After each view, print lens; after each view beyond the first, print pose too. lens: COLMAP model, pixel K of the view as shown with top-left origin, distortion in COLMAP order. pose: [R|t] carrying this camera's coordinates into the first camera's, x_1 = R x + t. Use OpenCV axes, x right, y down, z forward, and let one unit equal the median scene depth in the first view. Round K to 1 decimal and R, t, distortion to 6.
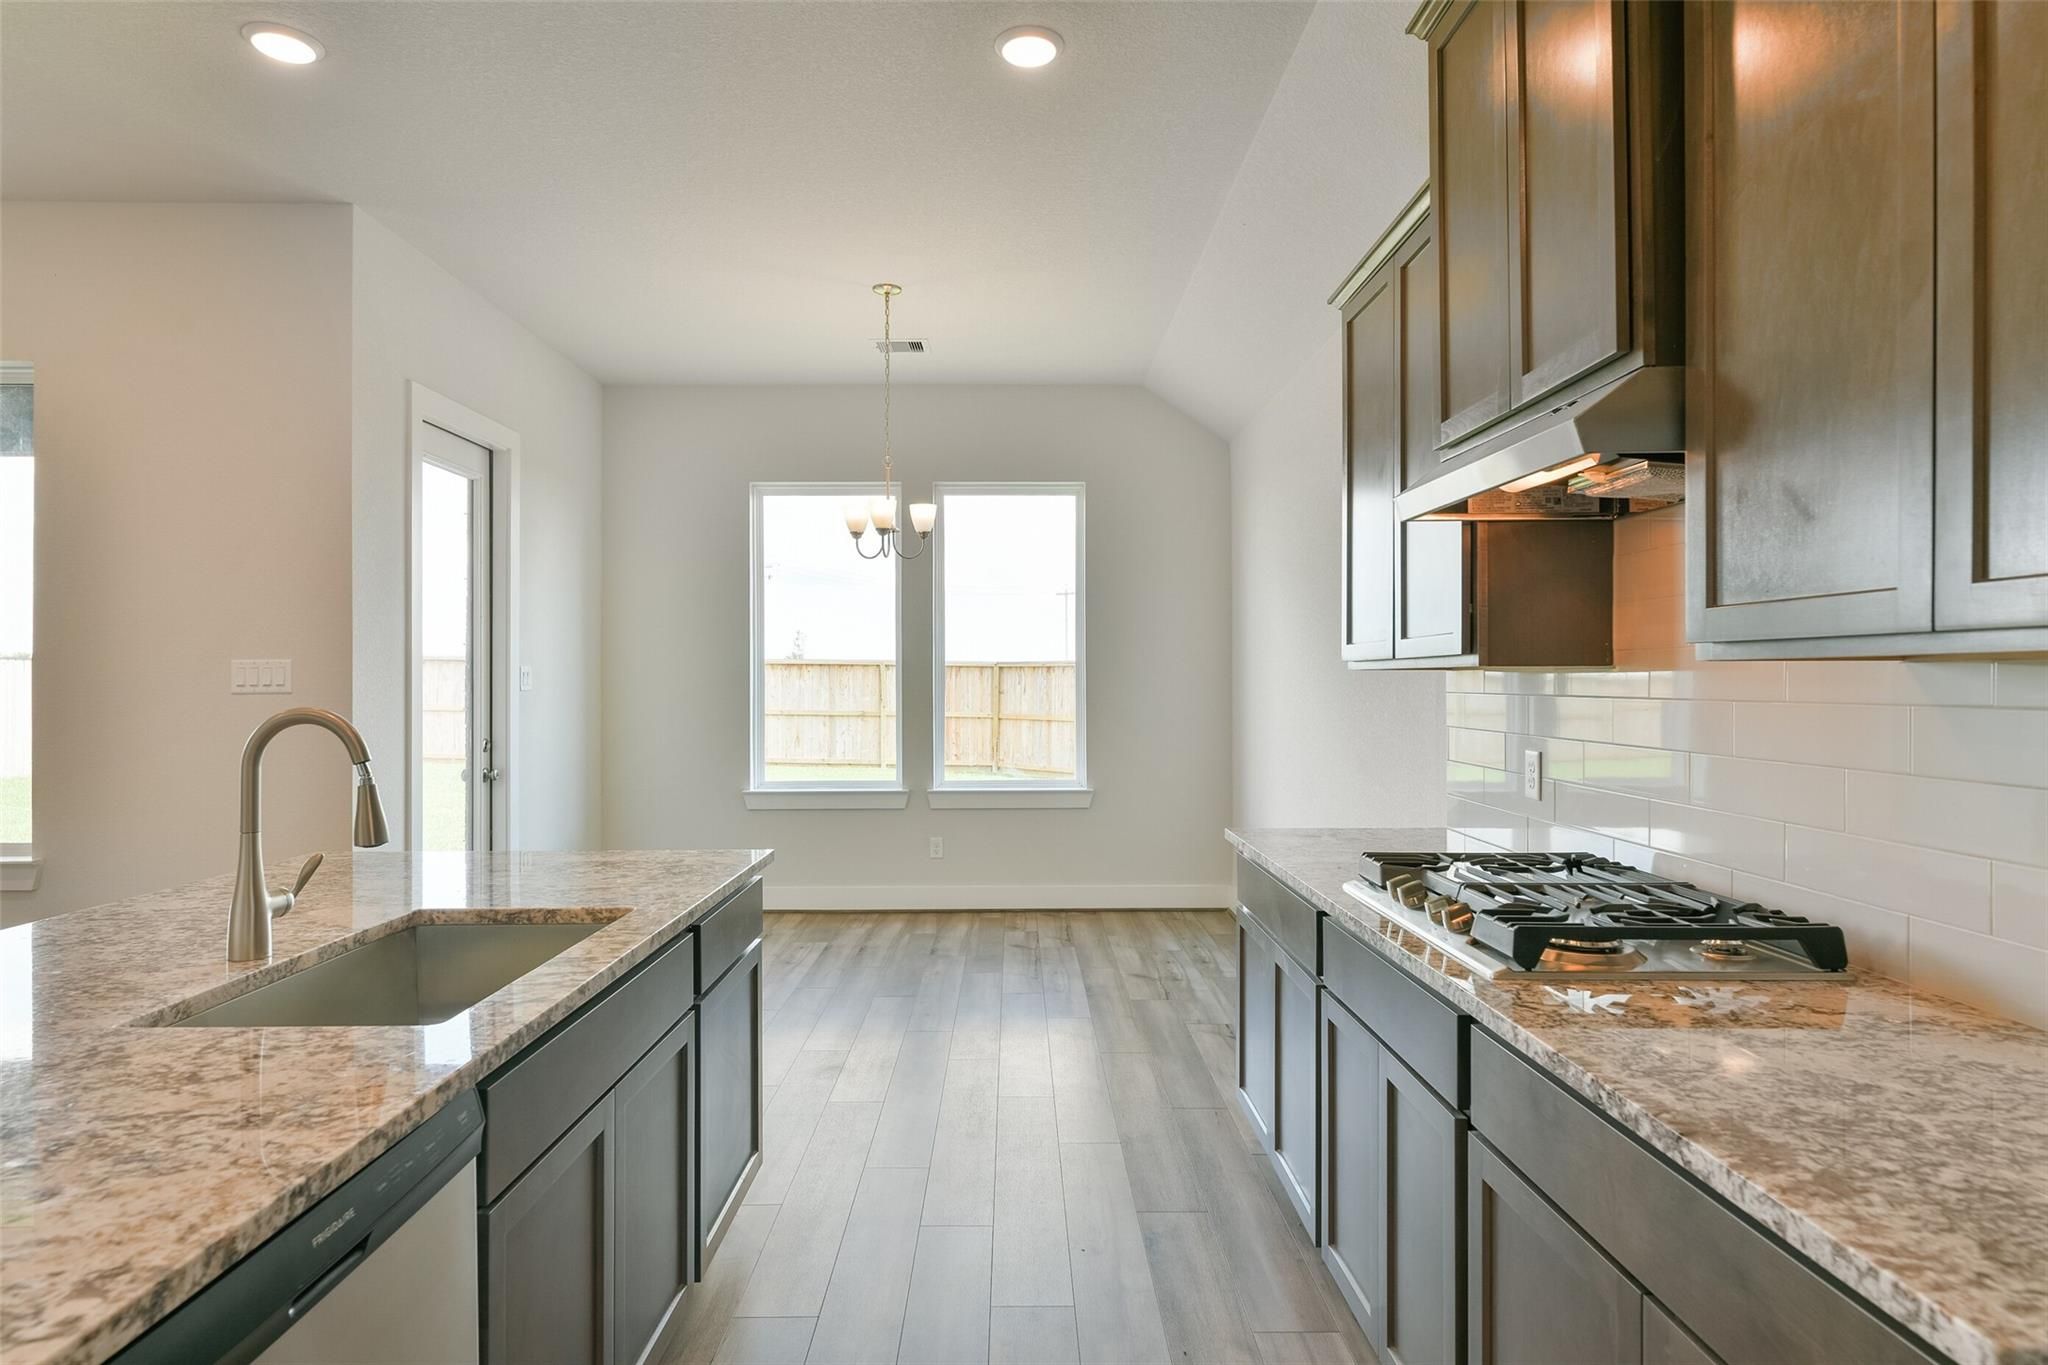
lens RADIAL K [[1139.2, 0, 1021.2], [0, 1139.2, 674.7], [0, 0, 1]] dist [0.006187, -0.002773]
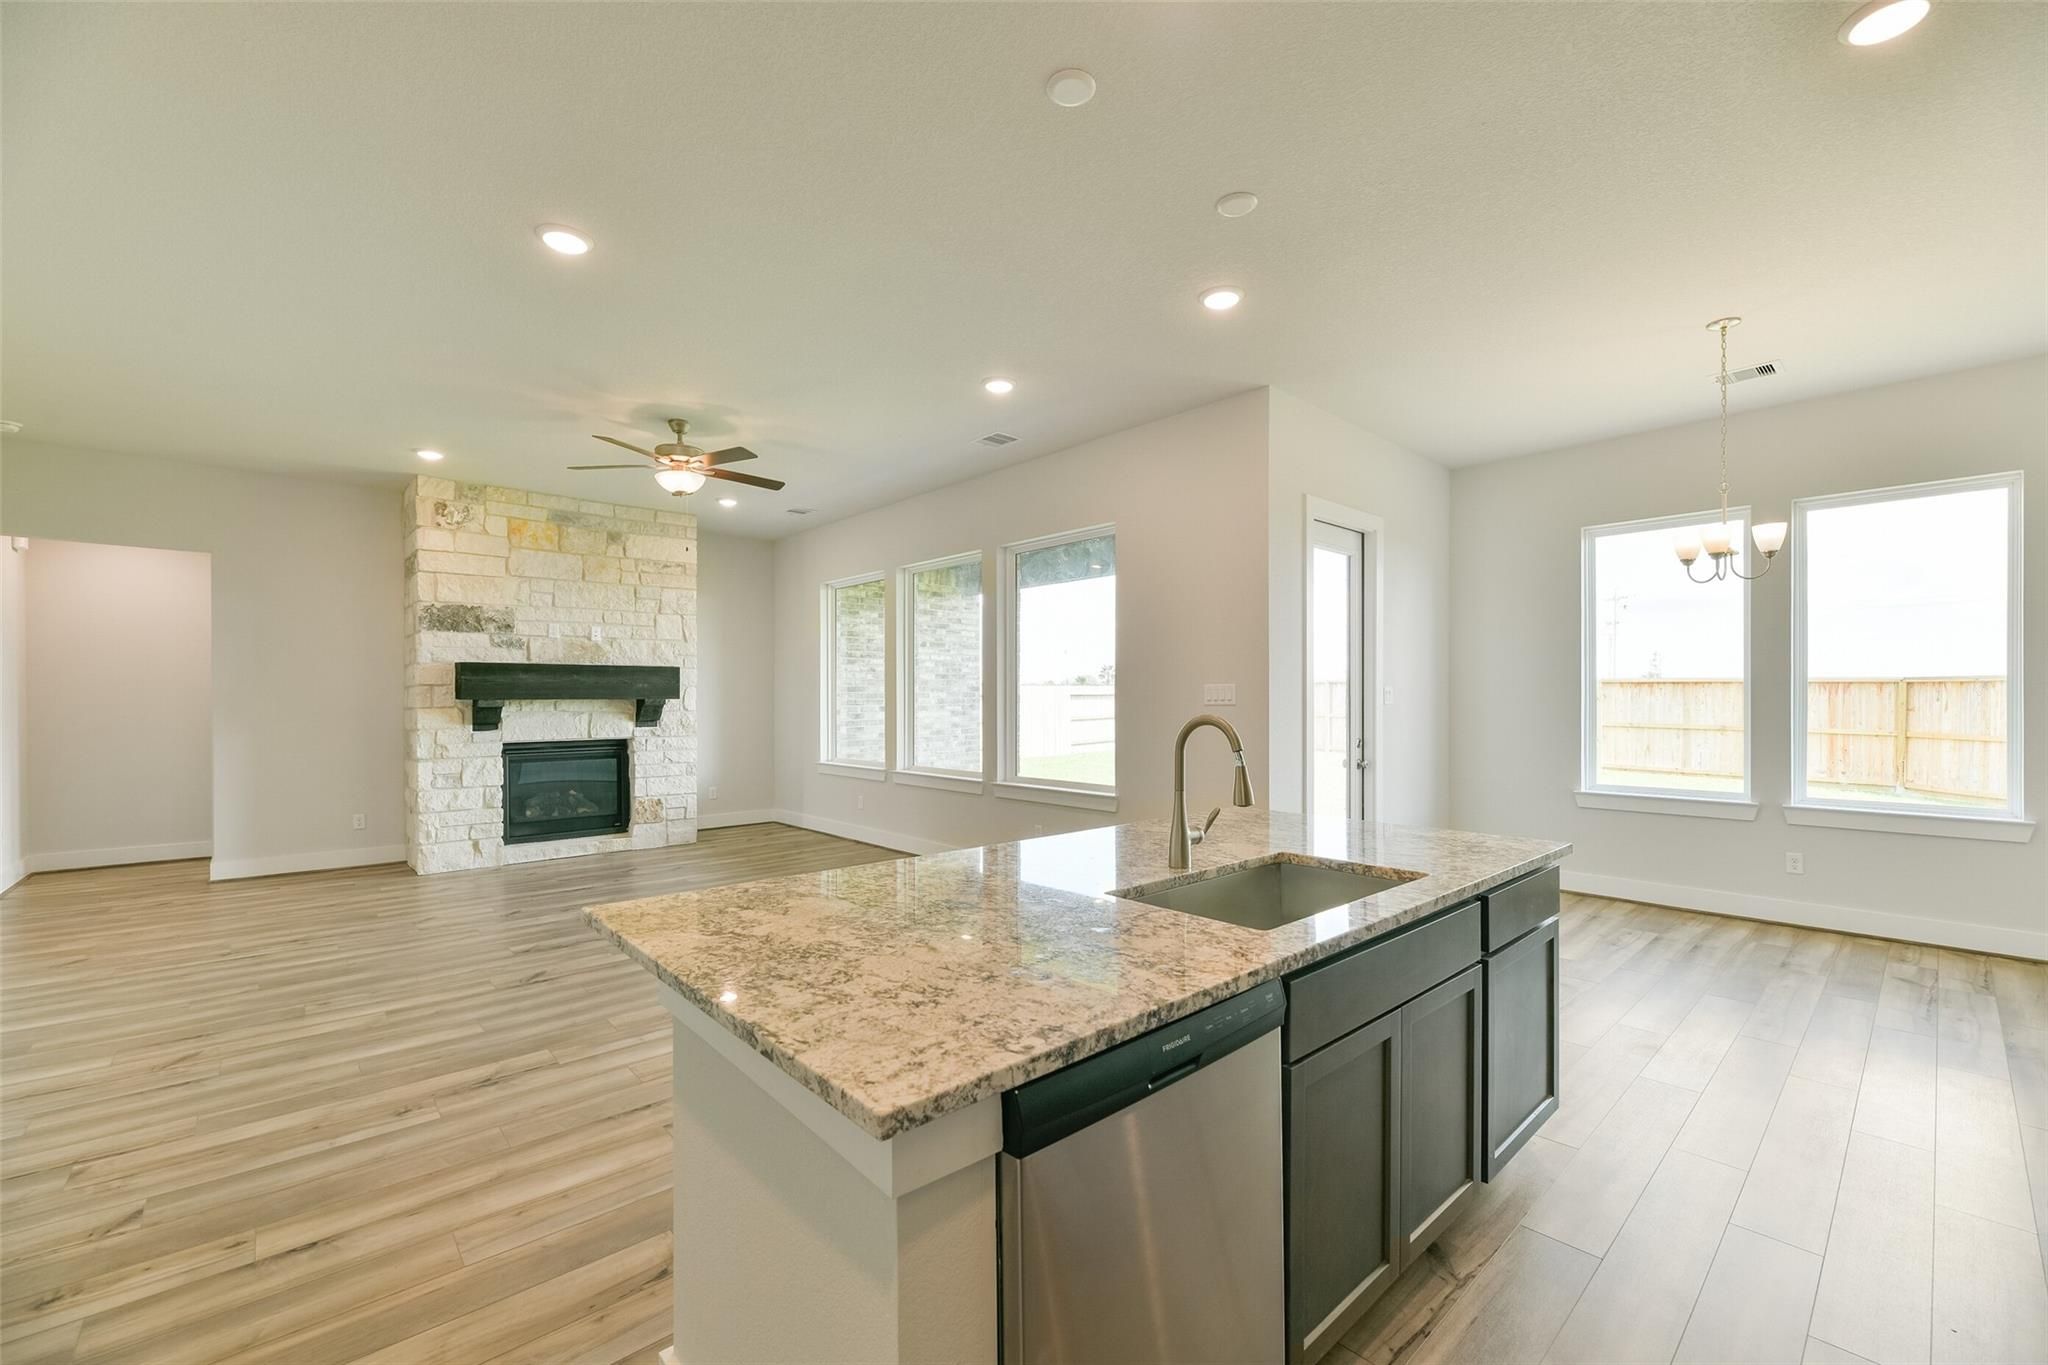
lens RADIAL K [[827.2, 0, 1033.2], [0, 827.2, 702.0], [0, 0, 1]] dist [-0.002894, -0.001827]
pose [[0.668404, 0.004902, -0.743783, 0.046455], [0.003672, 0.999944, 0.009890, -0.000602], [0.743790, -0.009342, 0.668348, 0.036439]]
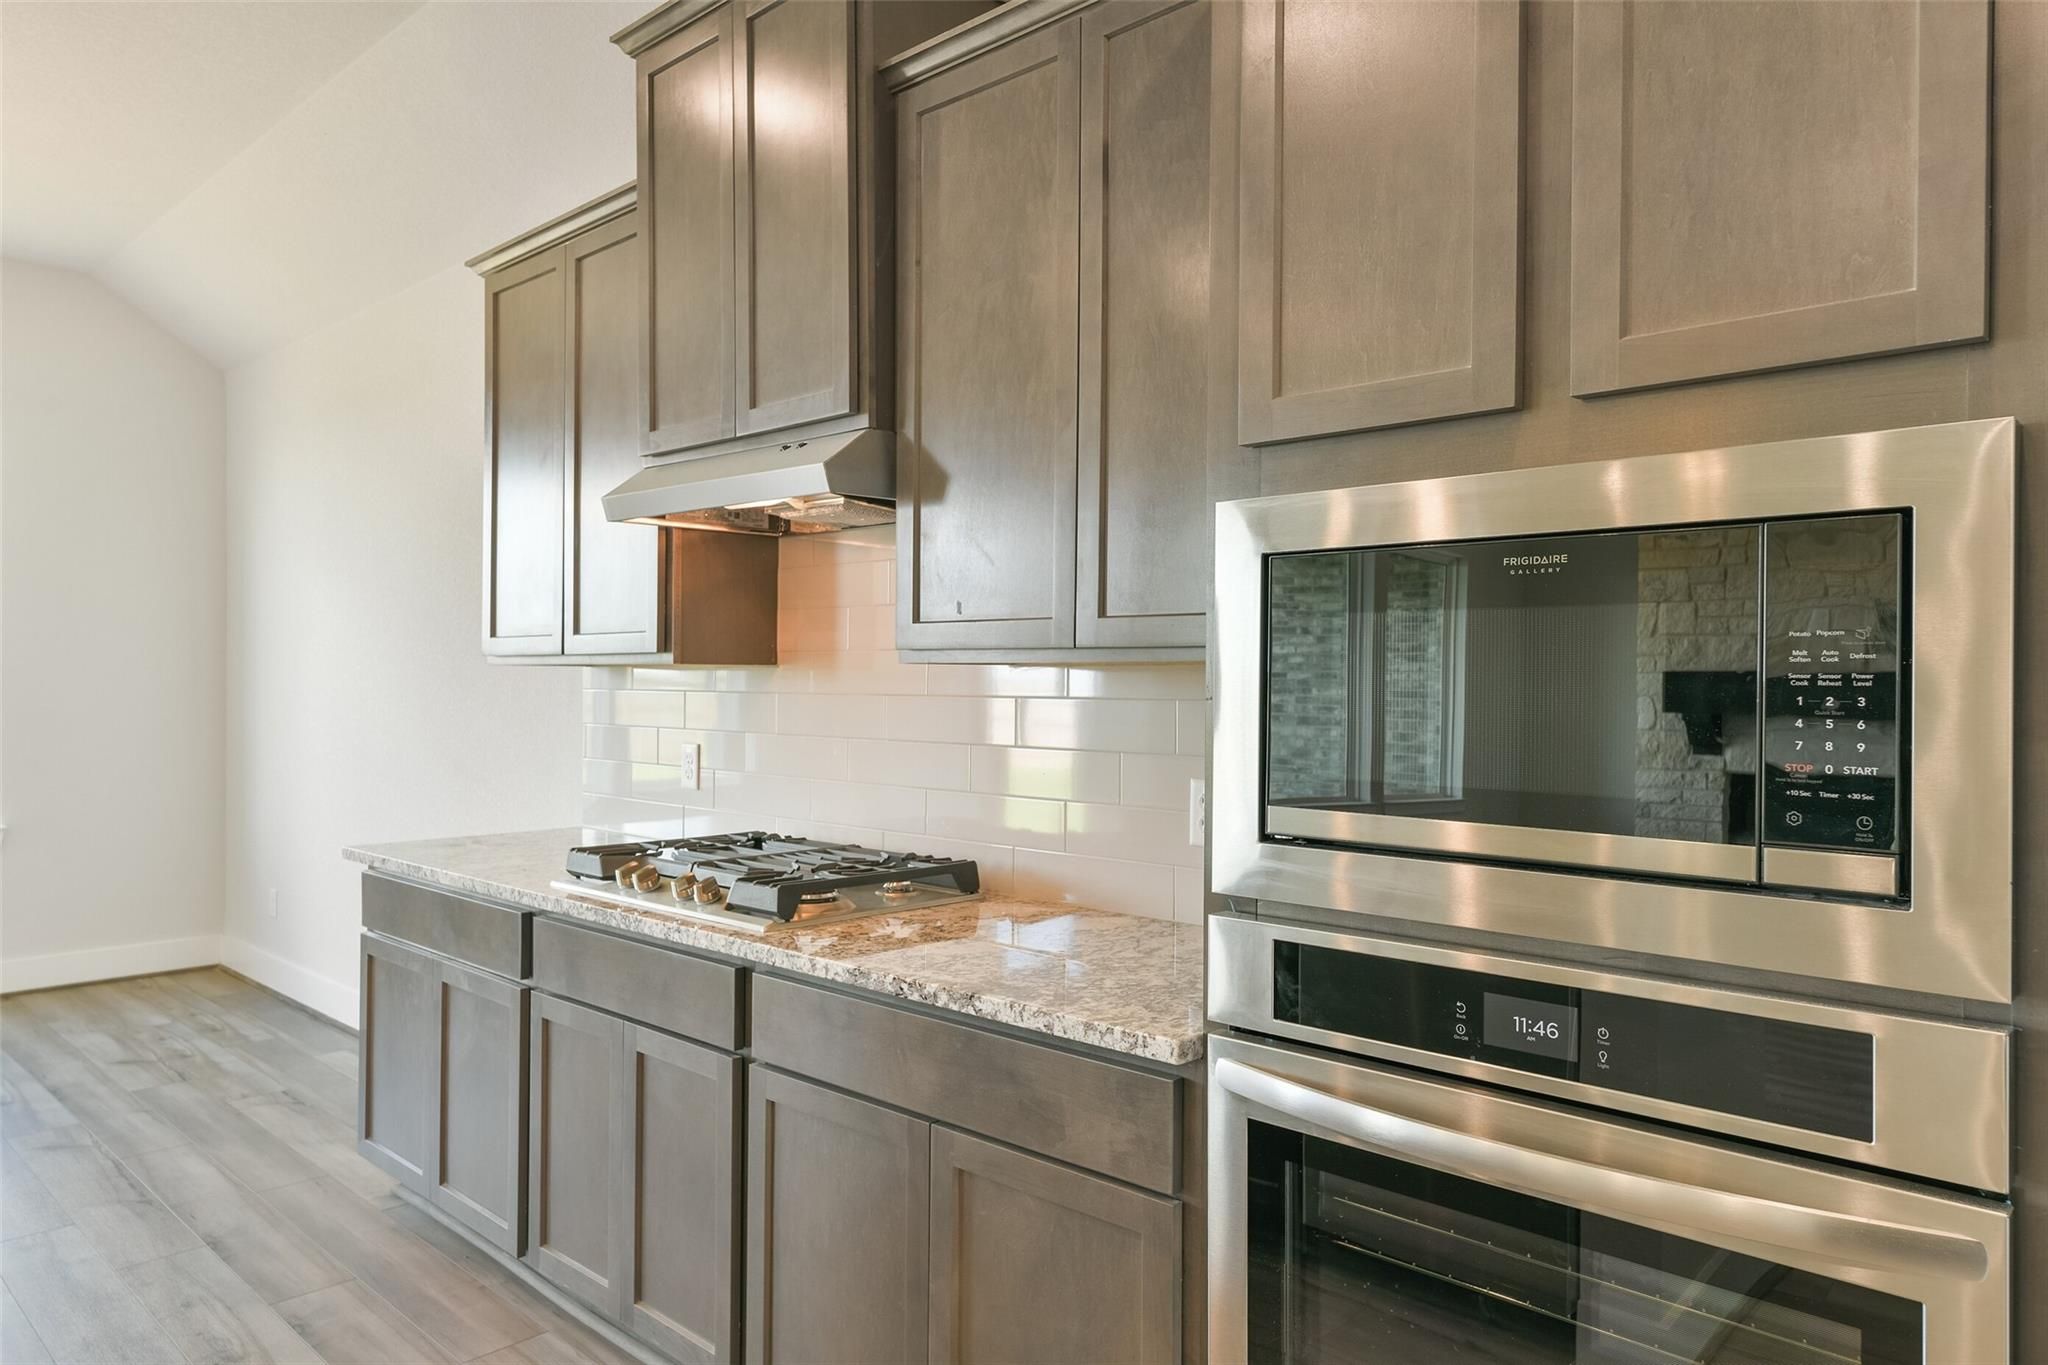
lens RADIAL K [[1308.5, 0, 1028.8], [0, 1308.5, 675.5], [0, 0, 1]] dist [-0.000767, -0.001059]
pose [[0.691408, 0.008599, 0.722413, -0.232378], [-0.011047, 0.999938, -0.001330, 0.001211], [-0.722380, -0.007061, 0.691460, -0.076891]]
